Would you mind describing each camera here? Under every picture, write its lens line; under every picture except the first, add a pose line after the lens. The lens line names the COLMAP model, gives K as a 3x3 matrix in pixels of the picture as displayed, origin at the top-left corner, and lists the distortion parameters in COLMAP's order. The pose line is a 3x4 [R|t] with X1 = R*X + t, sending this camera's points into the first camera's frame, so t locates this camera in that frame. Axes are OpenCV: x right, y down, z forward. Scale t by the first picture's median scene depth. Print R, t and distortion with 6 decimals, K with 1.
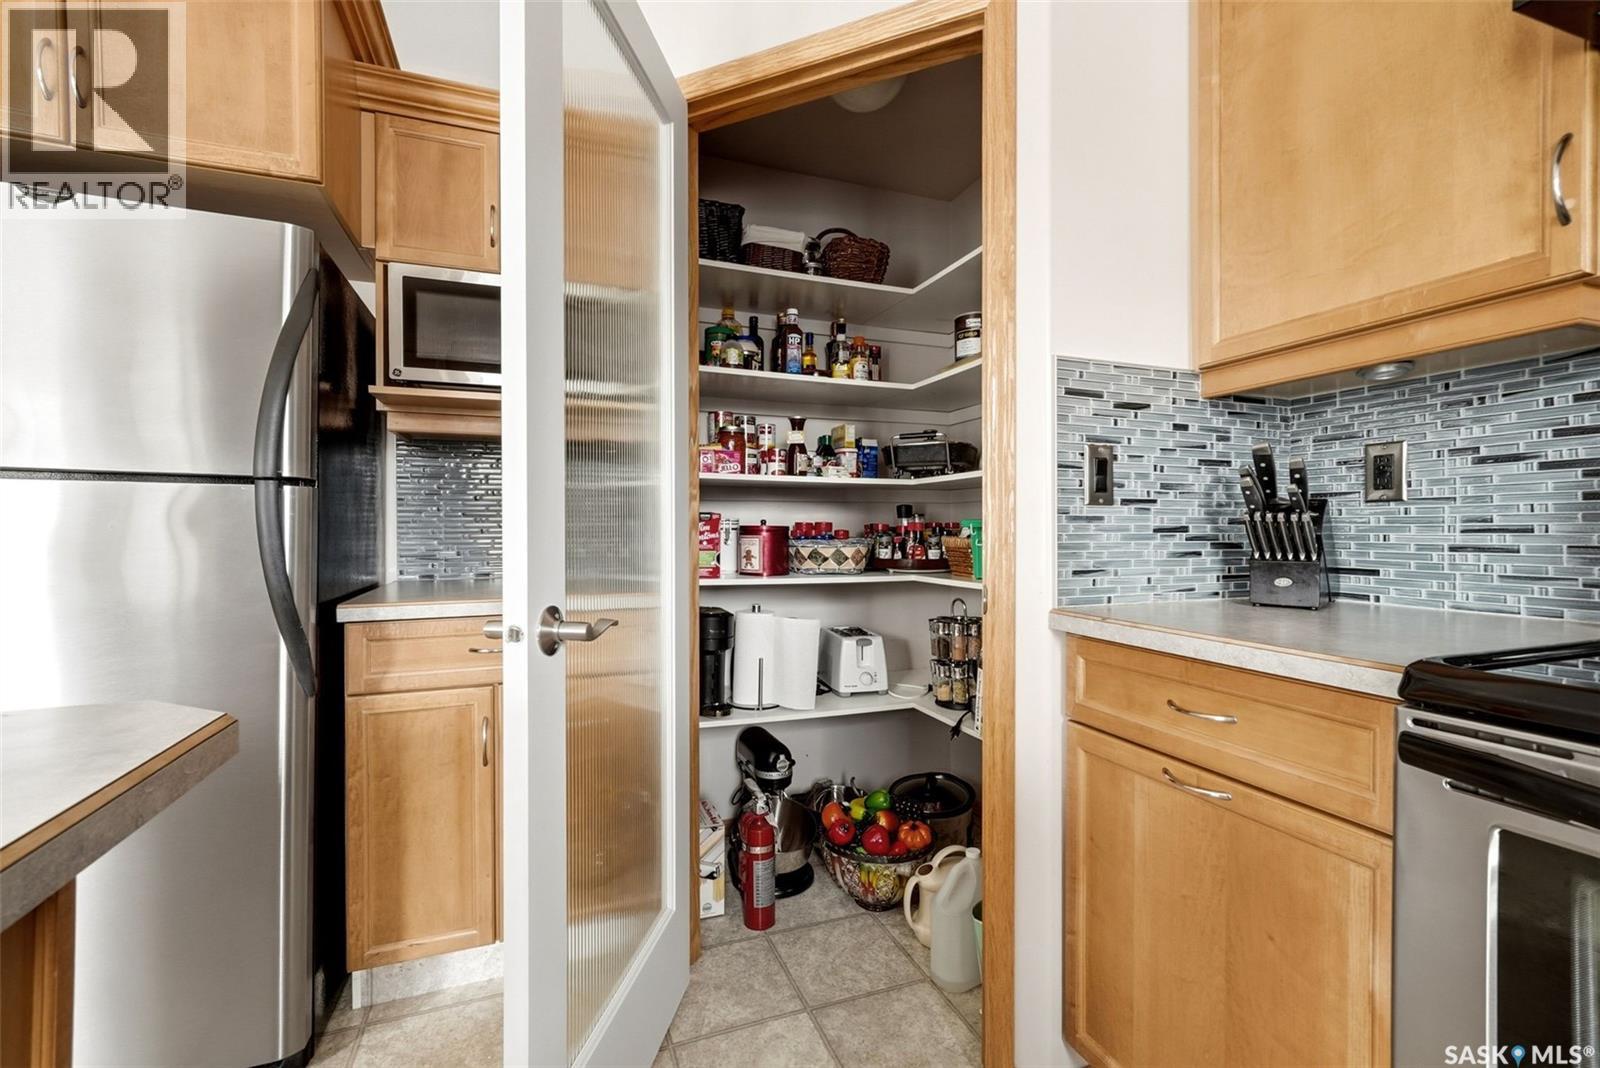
lens RADIAL K [[689.4, 0, 800.3], [0, 689.4, 531.8], [0, 0, 1]] dist [0.002555, -0.000586]
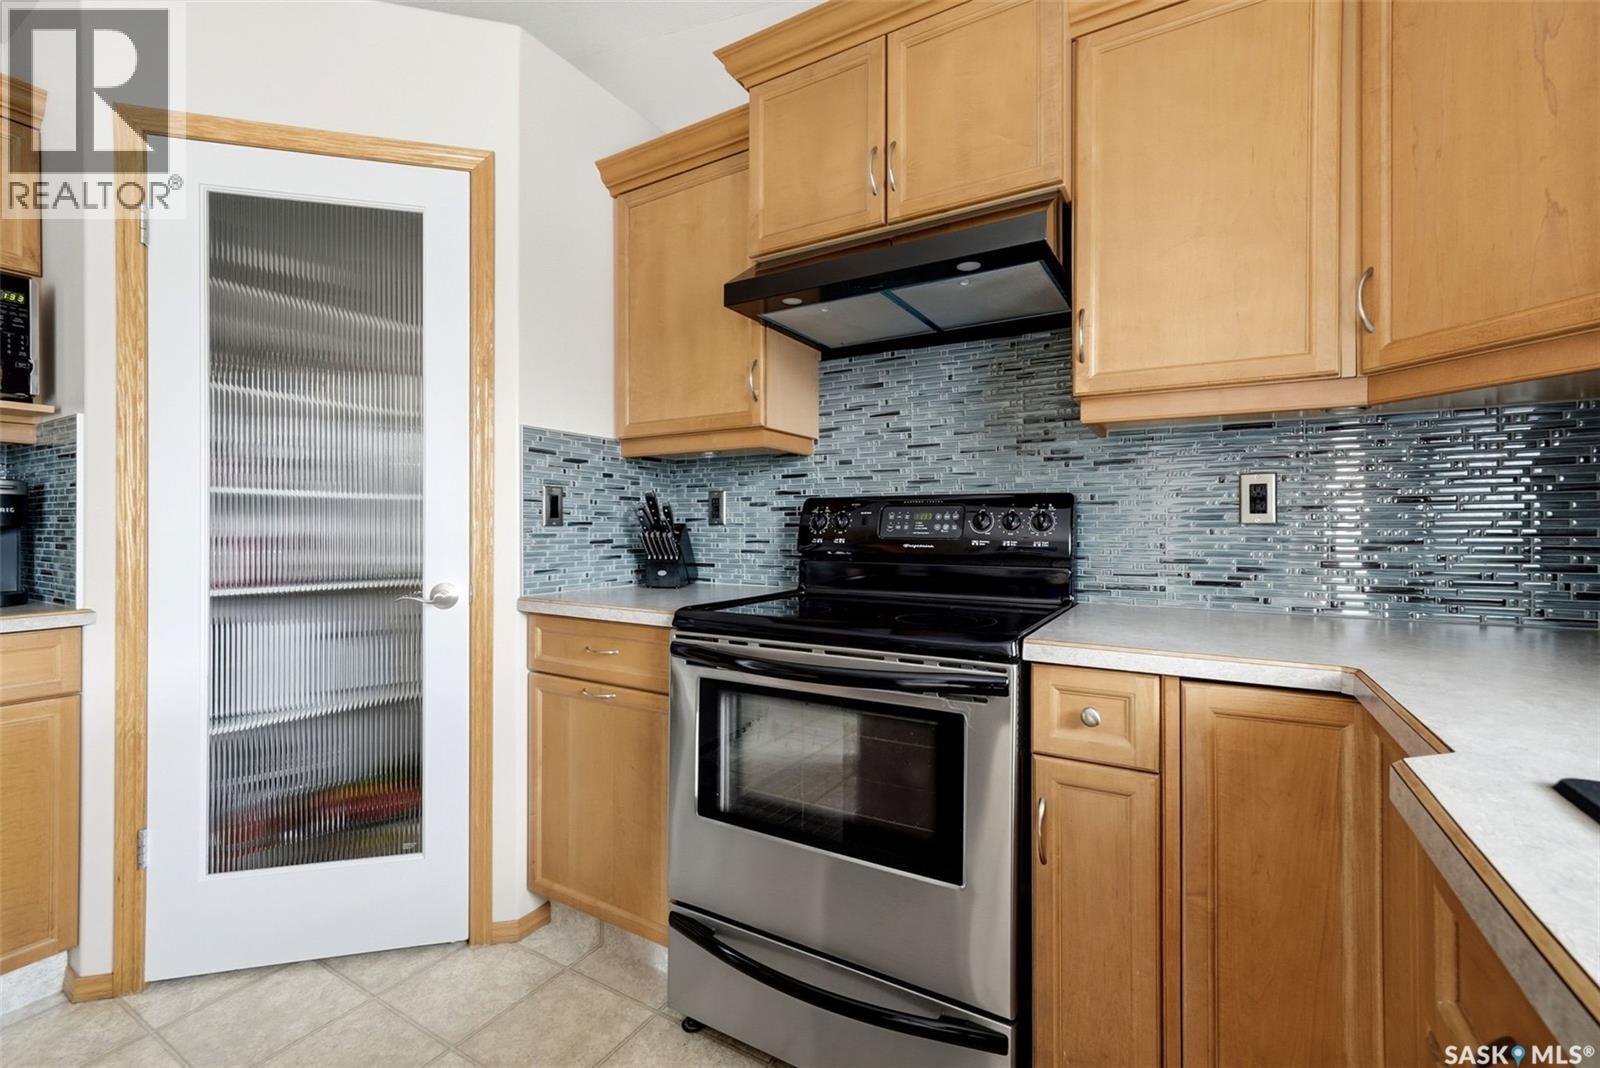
lens RADIAL K [[689.4, 0, 798.2], [0, 689.4, 528.5], [0, 0, 1]] dist [0.002555, -0.000586]
pose [[0.785503, 0.001467, 0.618856, -0.074071], [0.000522, 0.999995, -0.003032, -0.028263], [-0.618858, 0.002705, 0.785498, -0.492593]]
